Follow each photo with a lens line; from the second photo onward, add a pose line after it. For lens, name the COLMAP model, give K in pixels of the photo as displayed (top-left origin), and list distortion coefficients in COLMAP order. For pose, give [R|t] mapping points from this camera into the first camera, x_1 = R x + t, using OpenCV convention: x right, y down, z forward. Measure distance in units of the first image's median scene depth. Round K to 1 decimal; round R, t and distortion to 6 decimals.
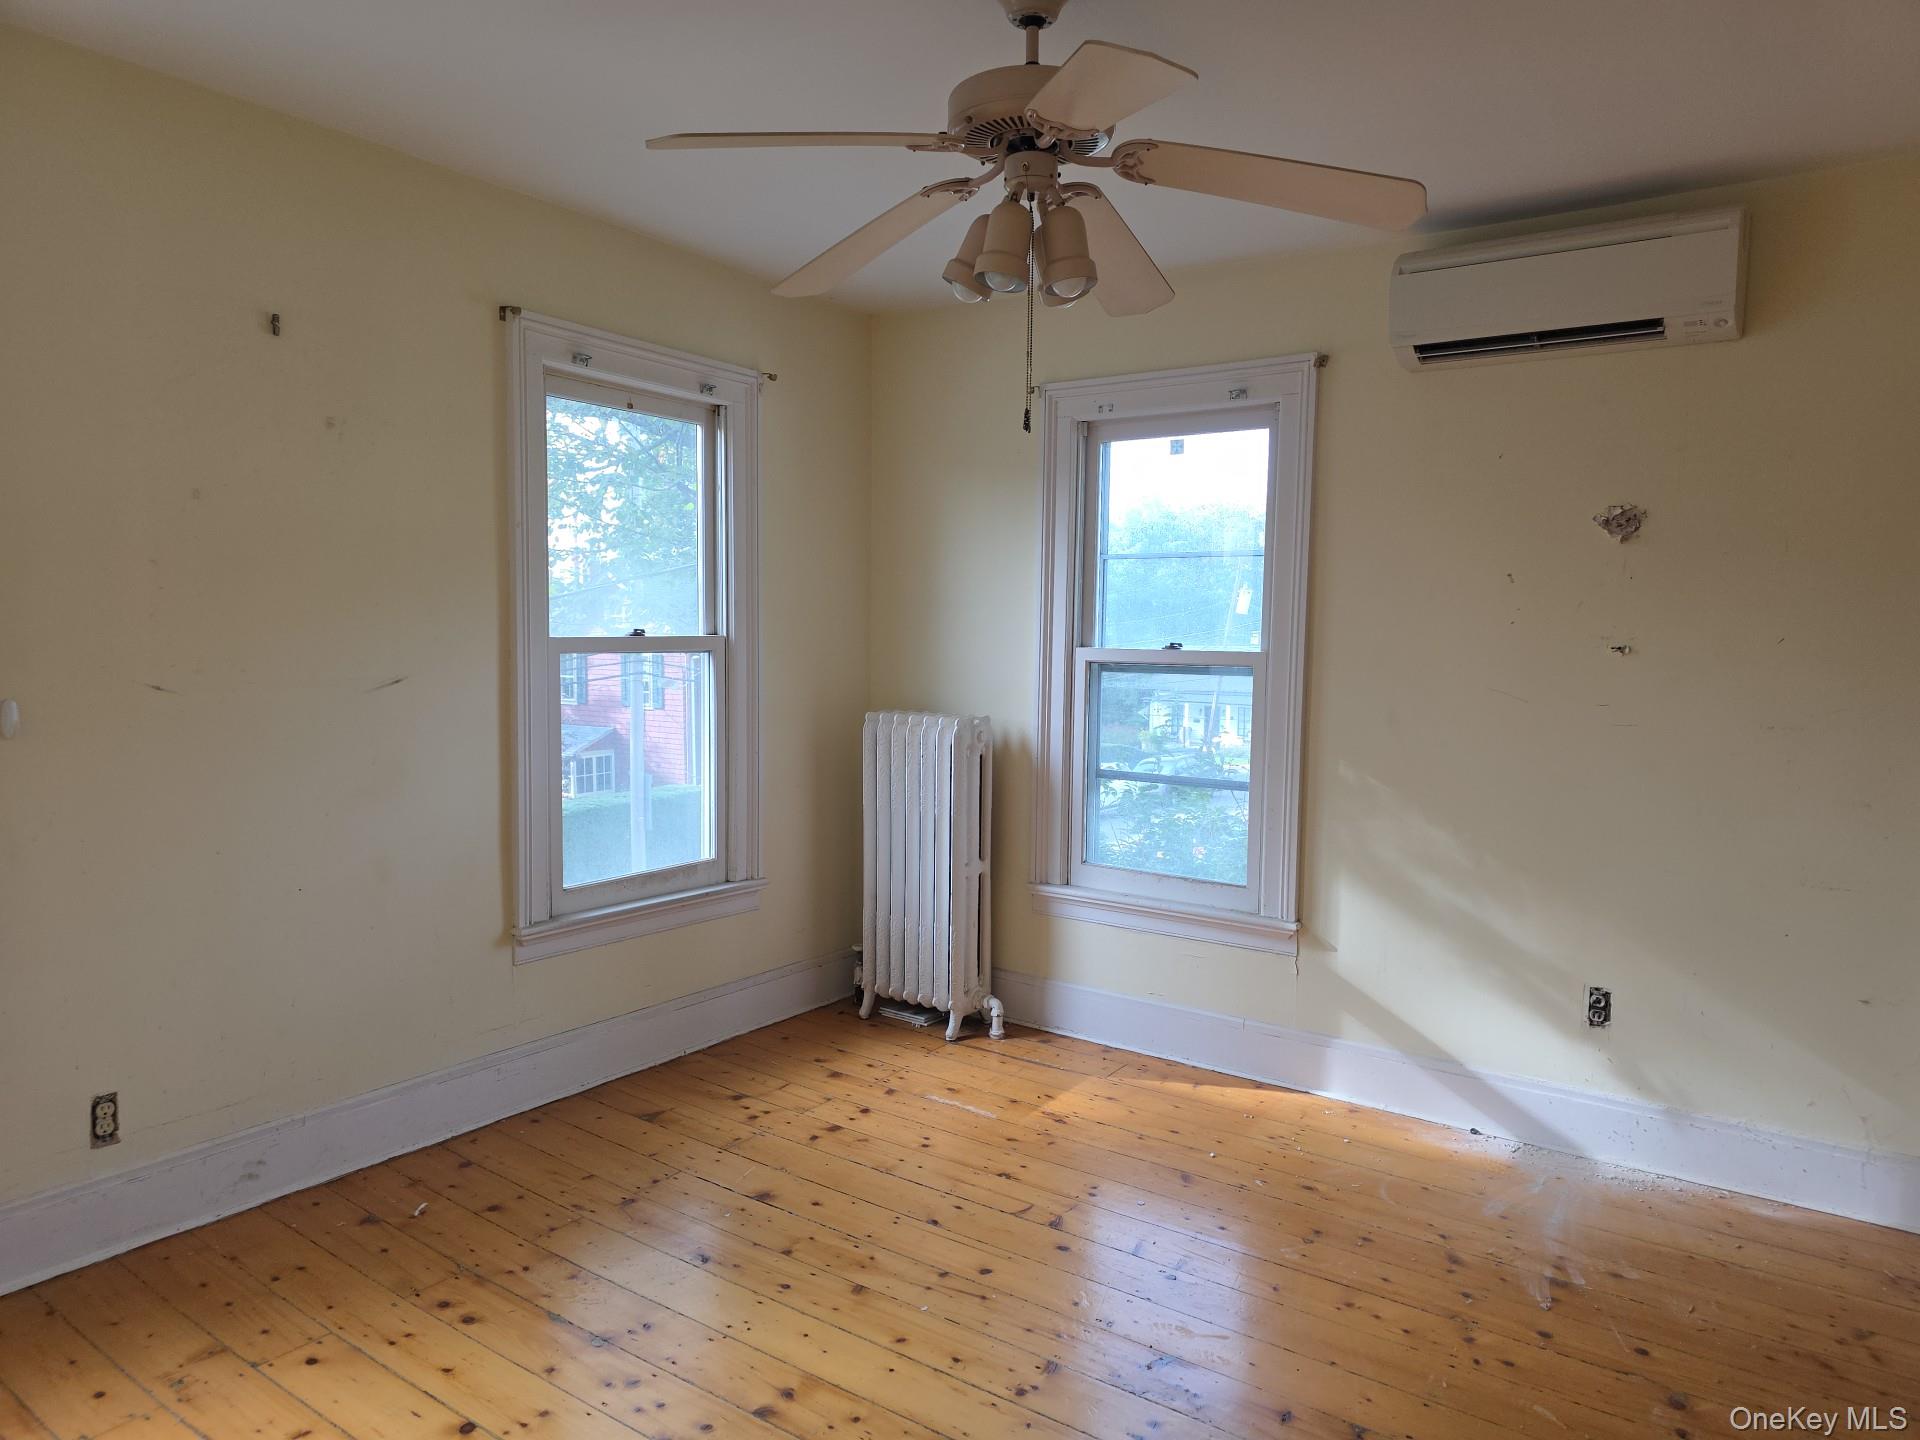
lens RADIAL K [[1272.7, 0, 968.4], [0, 1272.7, 713.2], [0, 0, 1]] dist [0.076378, -0.071522]
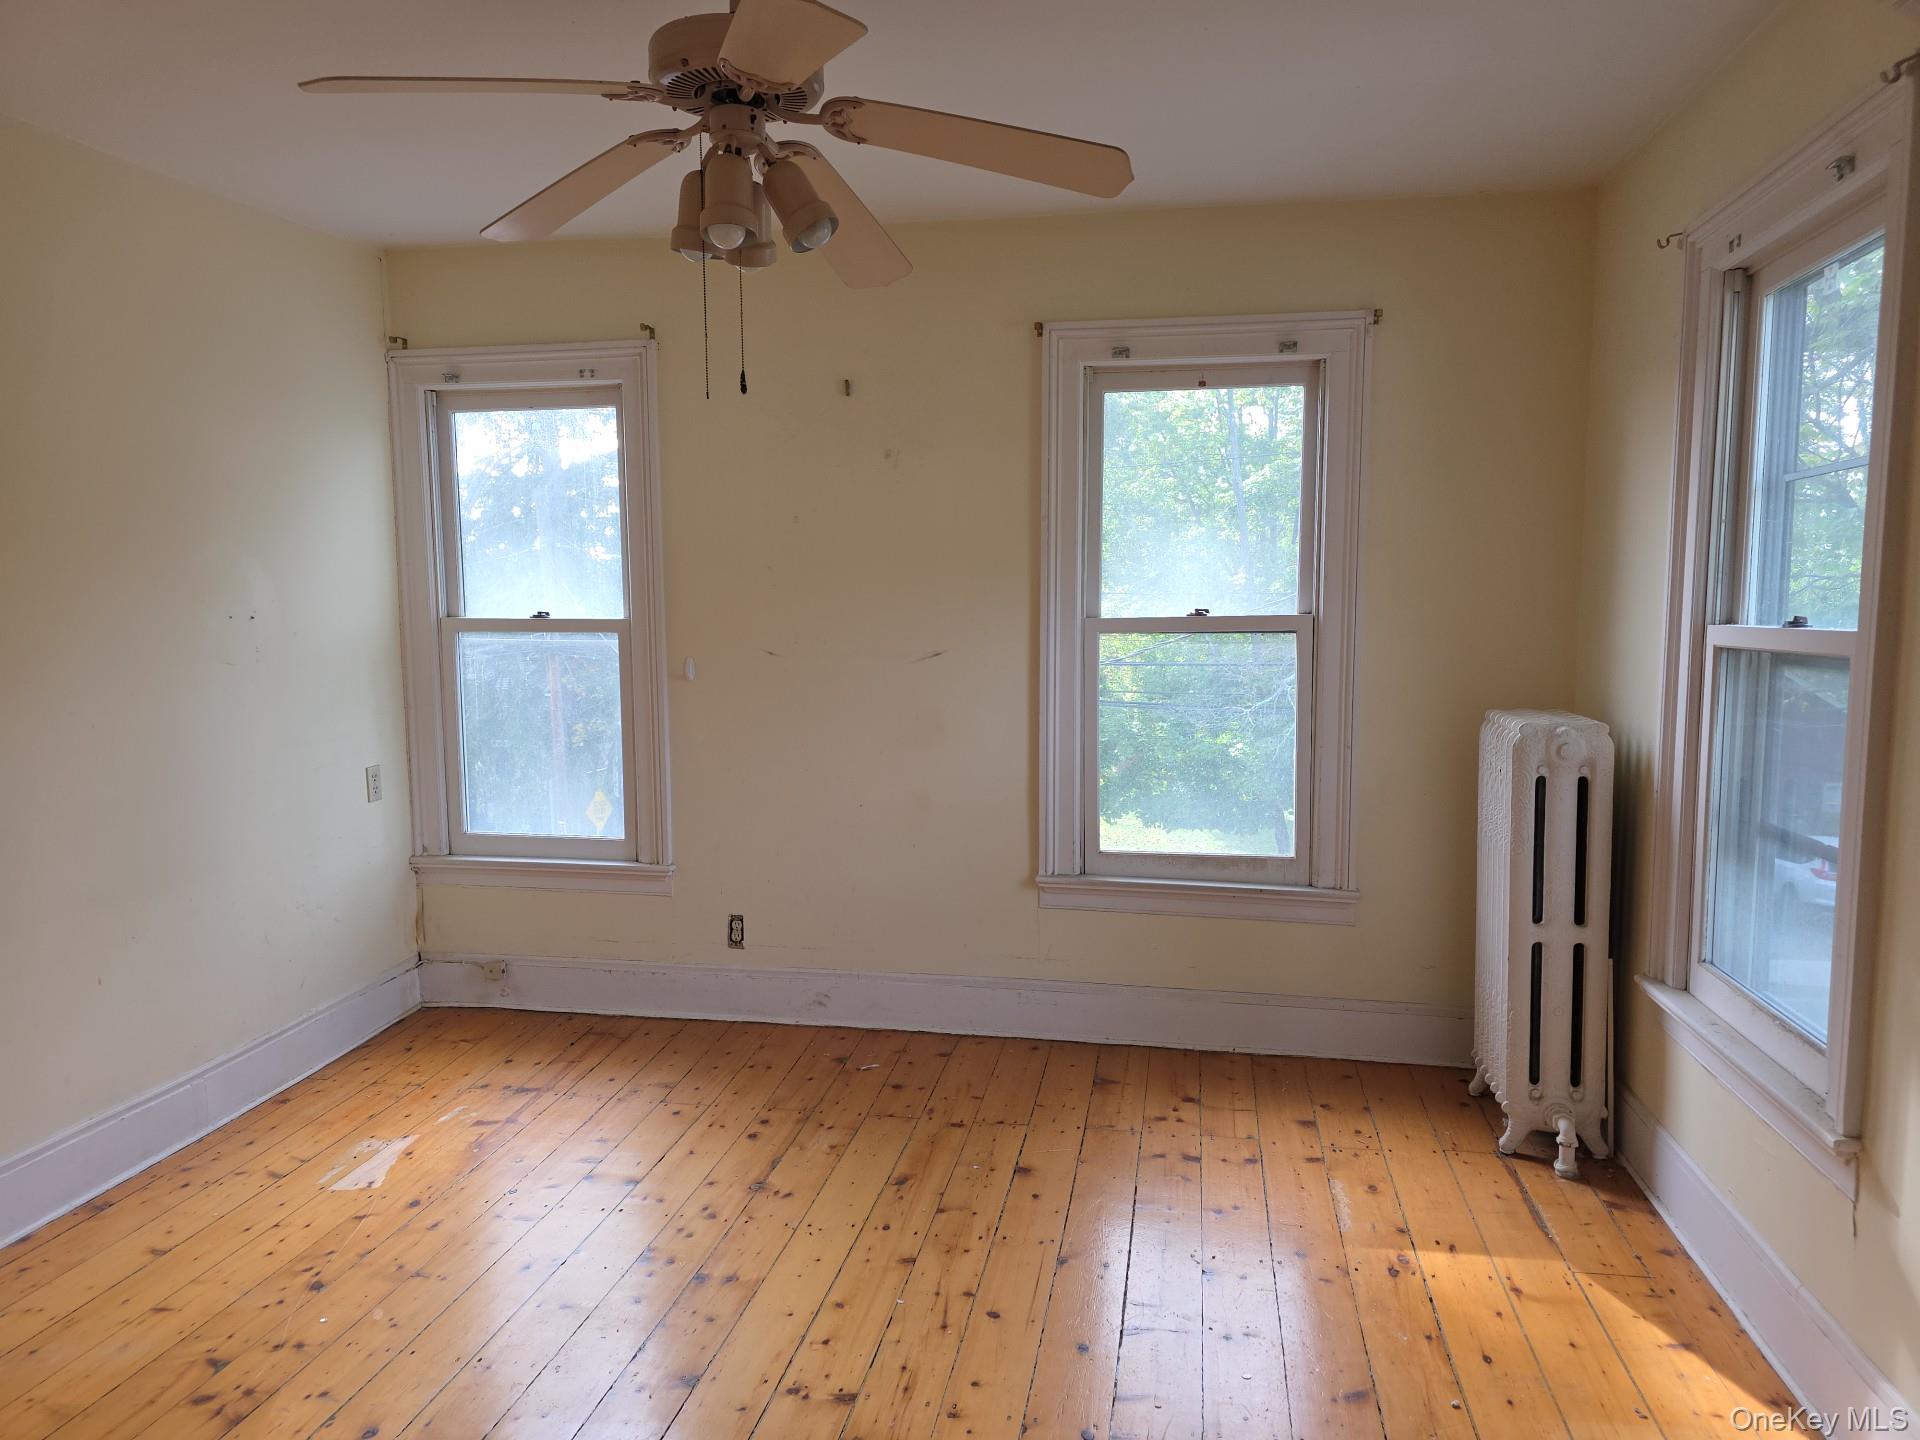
lens RADIAL K [[1272.7, 0, 968.4], [0, 1272.7, 713.2], [0, 0, 1]] dist [0.076378, -0.071522]
pose [[0.416679, 0.058200, -0.907189, 0.620317], [-0.053362, 0.997794, 0.039503, -0.015723], [0.907486, 0.031949, 0.418865, 0.461309]]
